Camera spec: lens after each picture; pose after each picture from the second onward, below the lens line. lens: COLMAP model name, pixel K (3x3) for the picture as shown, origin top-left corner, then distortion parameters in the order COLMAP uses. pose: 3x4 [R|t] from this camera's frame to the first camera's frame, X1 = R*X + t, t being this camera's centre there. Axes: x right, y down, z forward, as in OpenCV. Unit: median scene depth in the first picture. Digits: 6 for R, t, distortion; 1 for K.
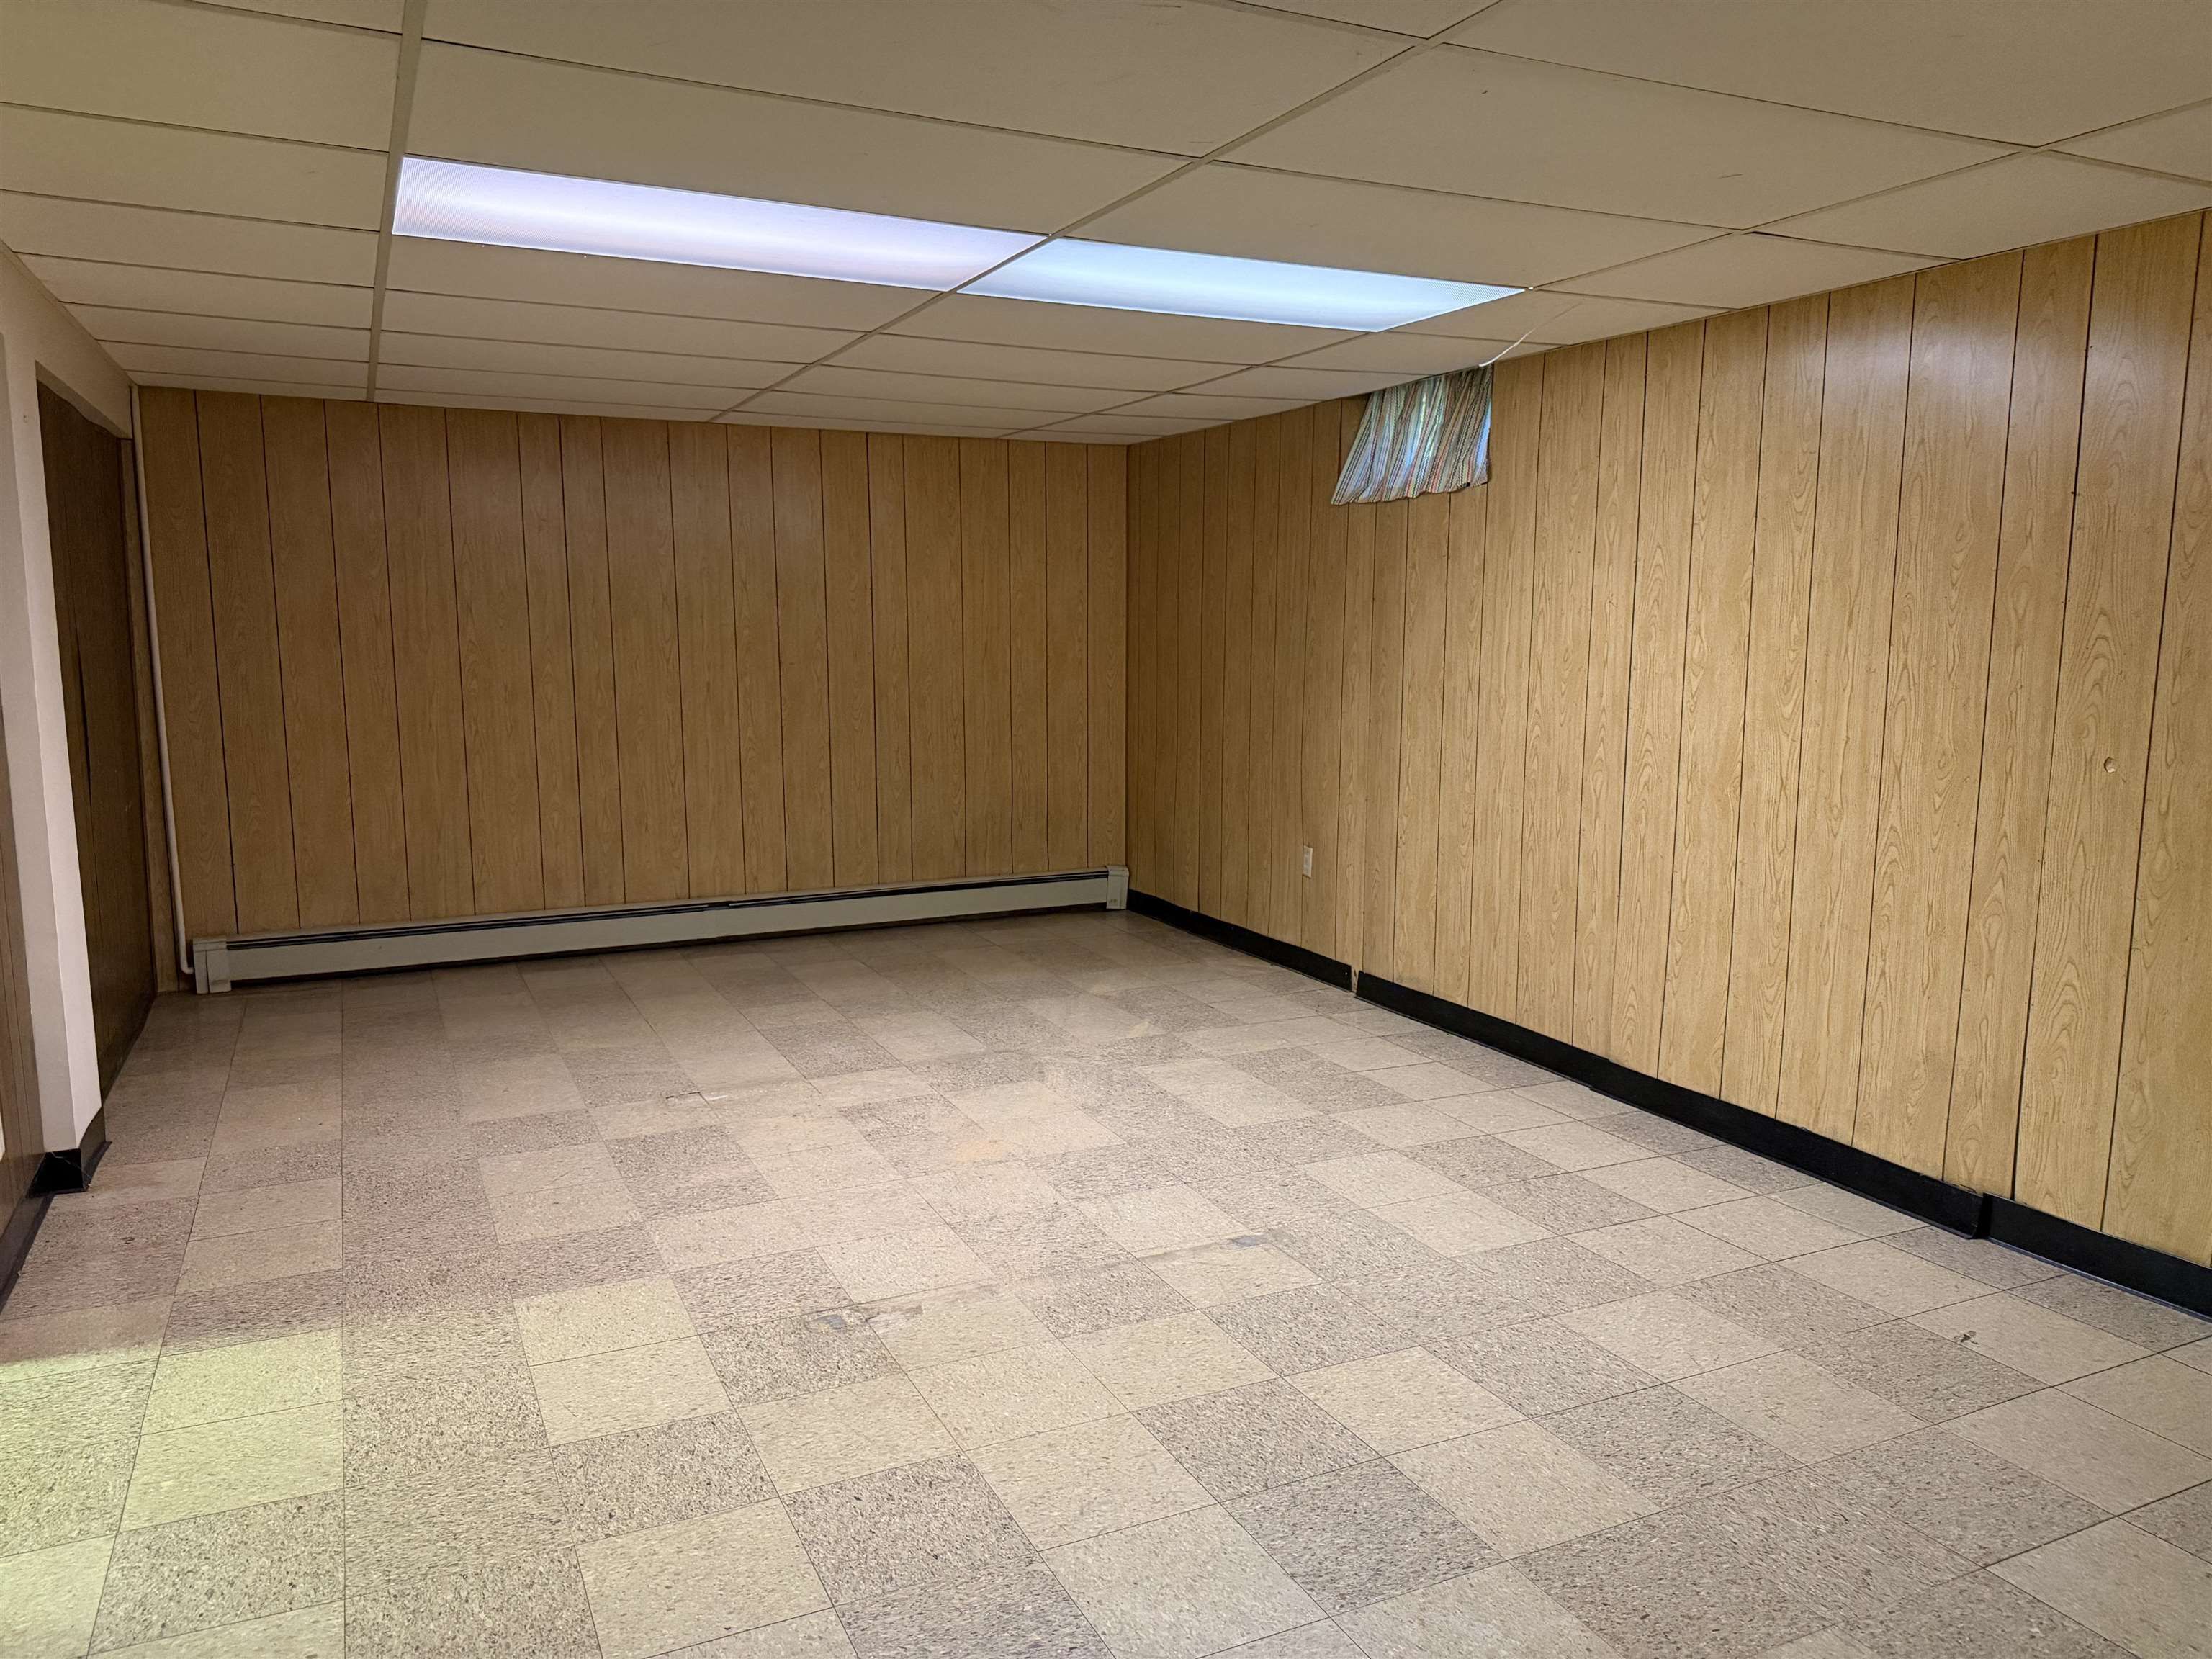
lens RADIAL K [[1553.4, 0, 1099.8], [0, 1553.4, 833.9], [0, 0, 1]] dist [0.135967, -0.236046]
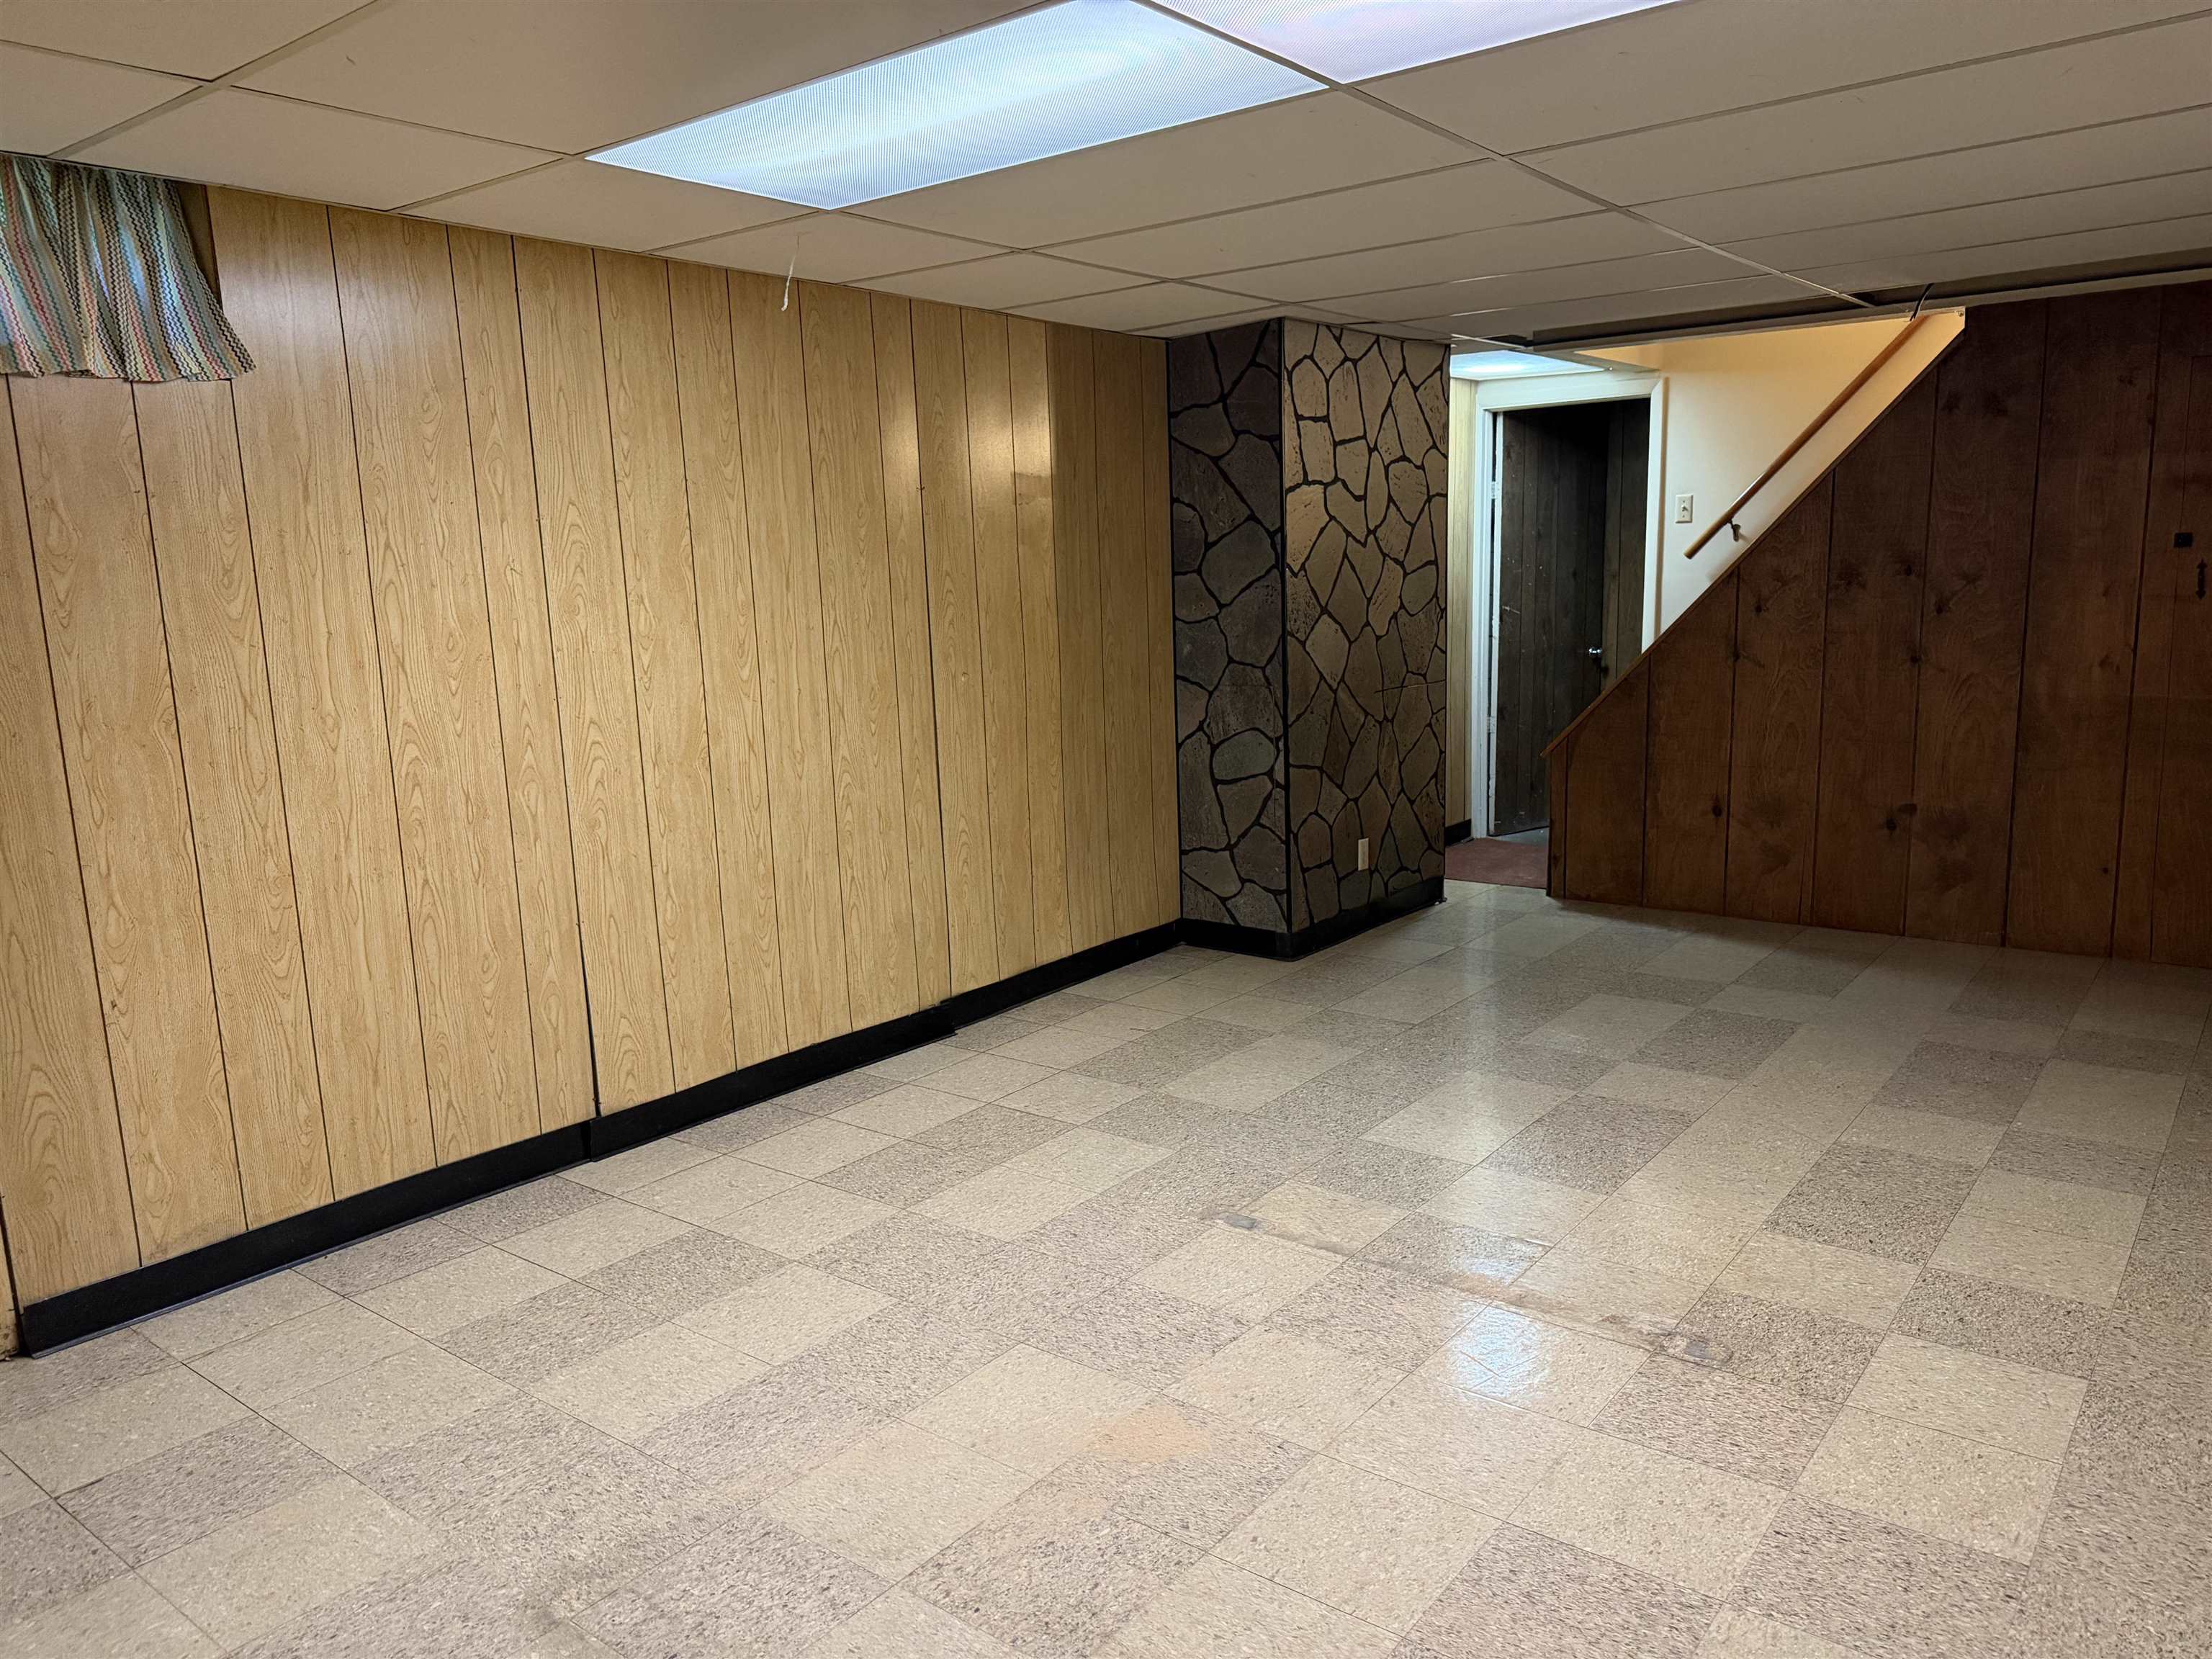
lens RADIAL K [[1553.4, 0, 1099.8], [0, 1553.4, 833.9], [0, 0, 1]] dist [0.135967, -0.236046]
pose [[-0.441905, -0.139054, 0.886219, -0.552333], [0.151998, 0.962022, 0.226740, -0.161274], [-0.884091, 0.234901, -0.403986, 1.141176]]
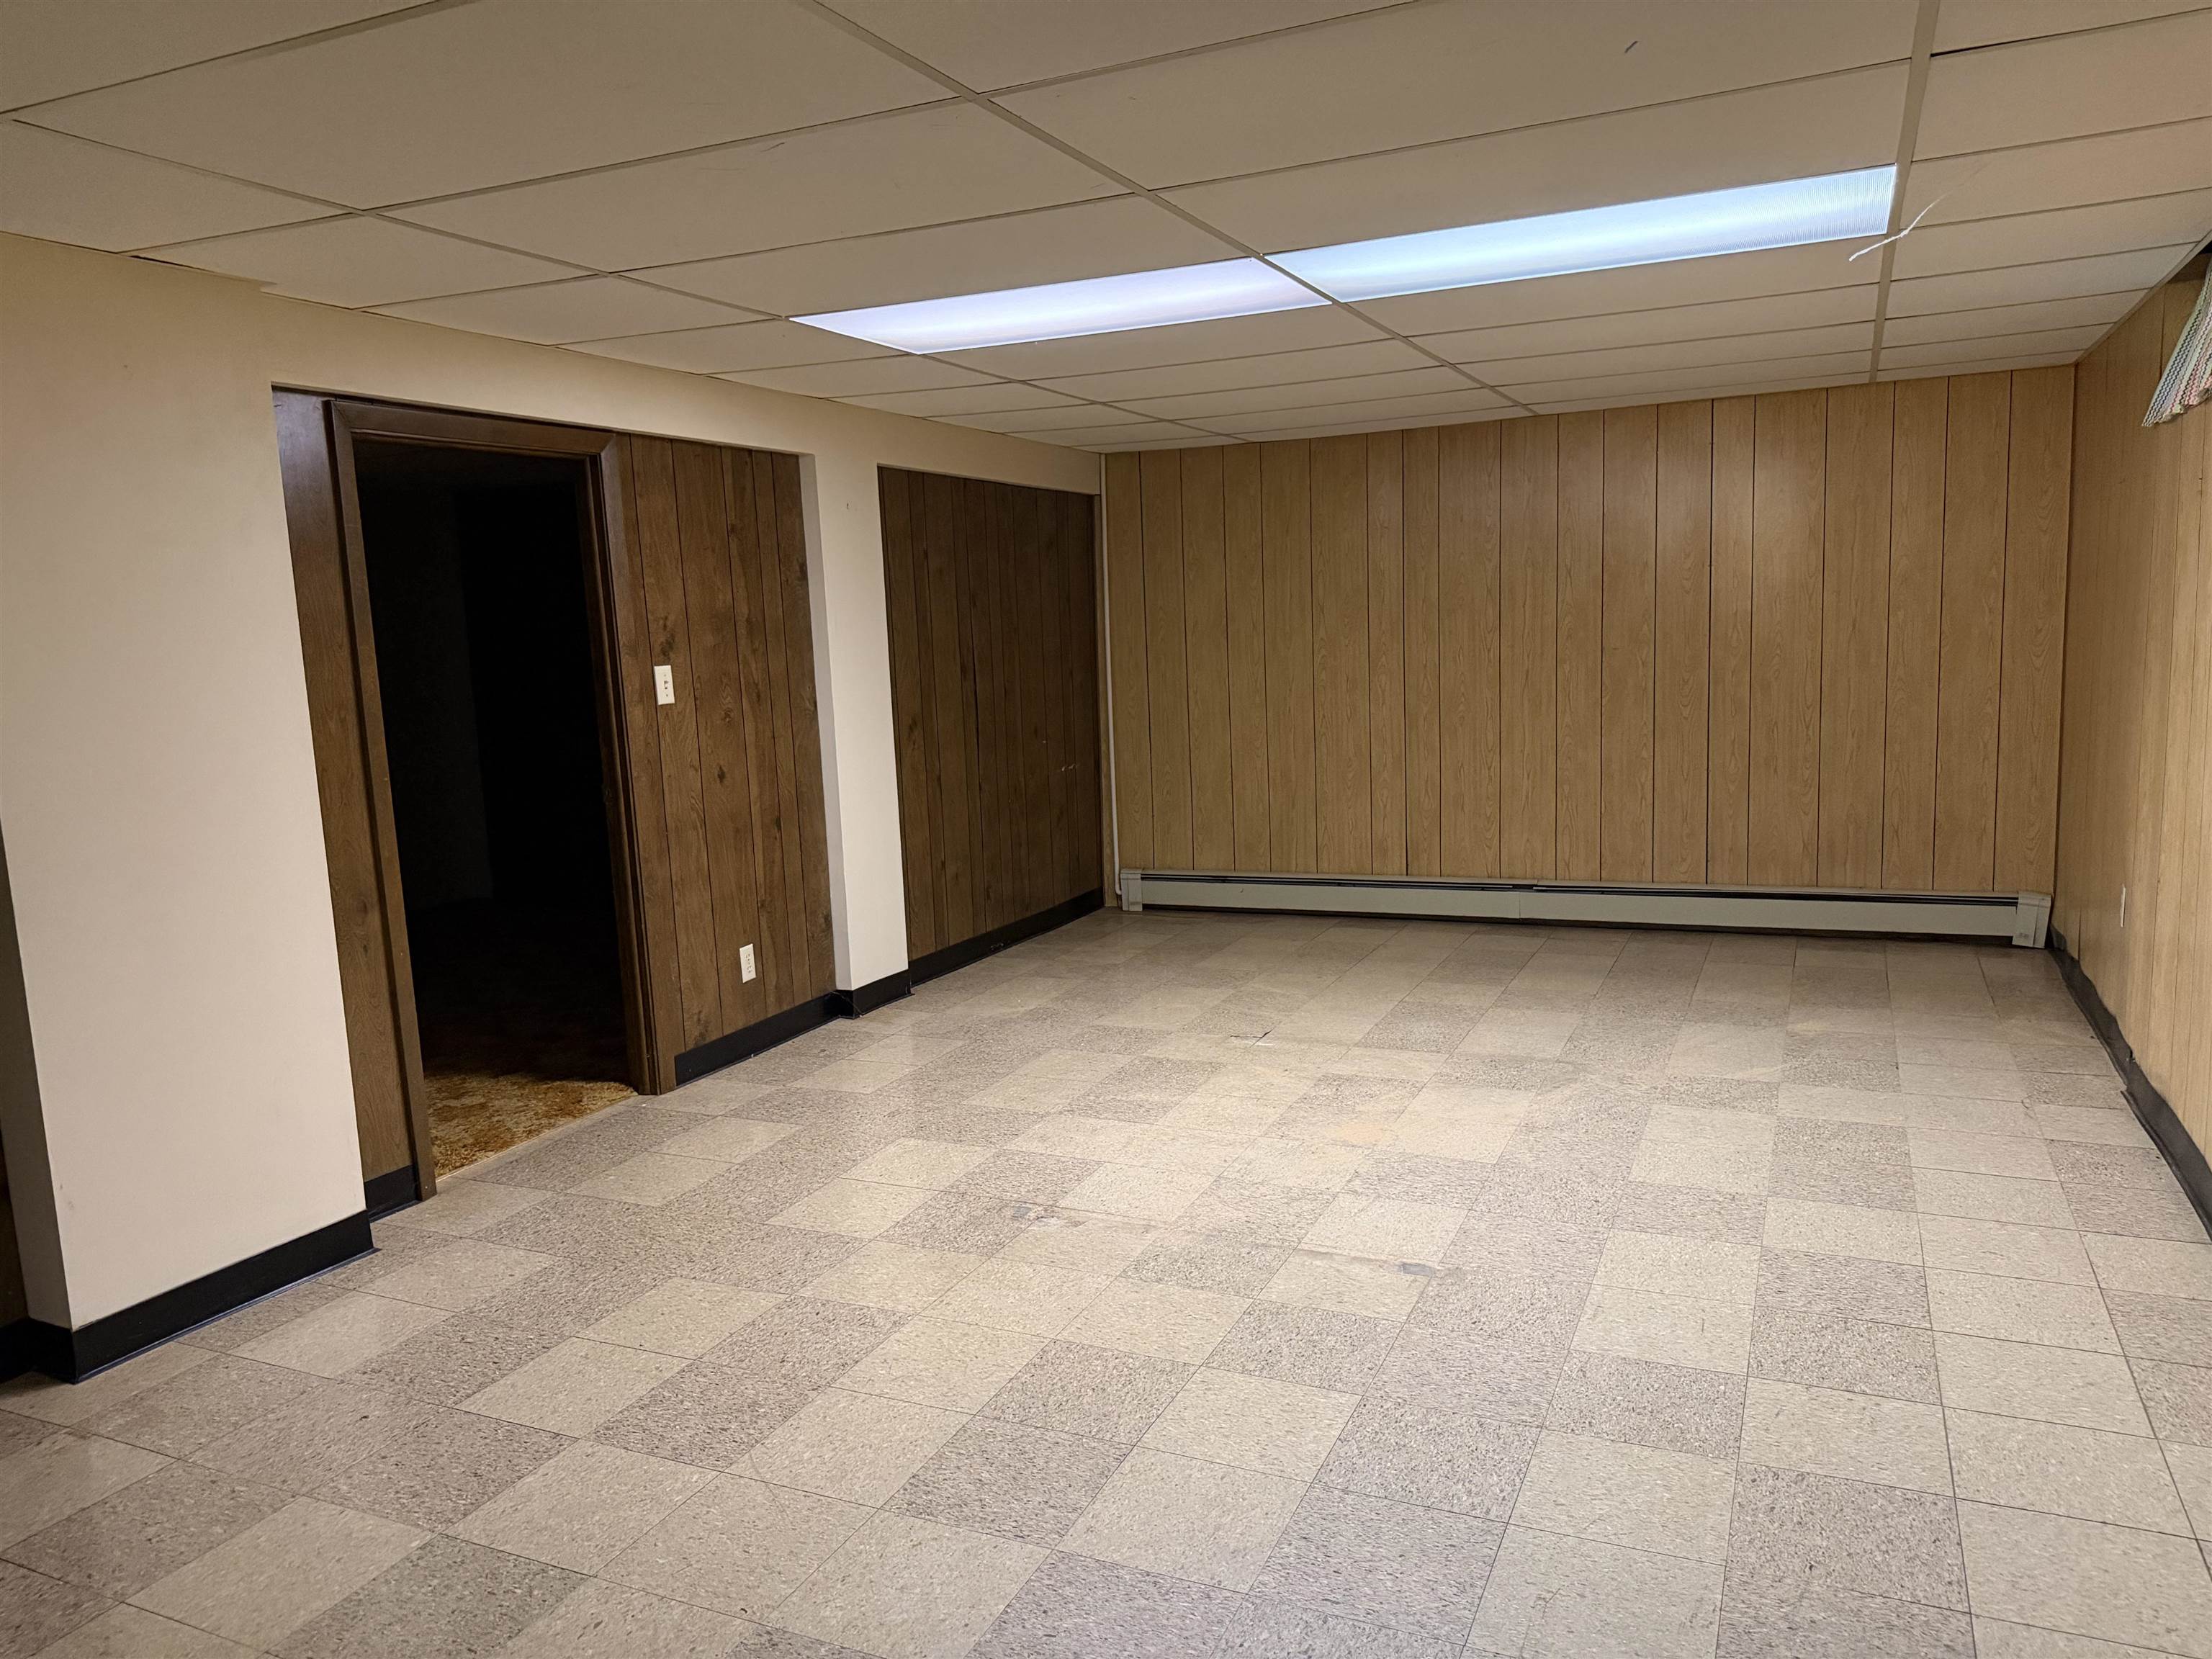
lens RADIAL K [[1553.4, 0, 1099.8], [0, 1553.4, 833.9], [0, 0, 1]] dist [0.135967, -0.236046]
pose [[0.638242, 0.073967, -0.766274, 0.552976], [-0.062397, 0.997069, 0.044274, -0.026625], [0.767303, 0.019556, 0.640986, 0.193377]]
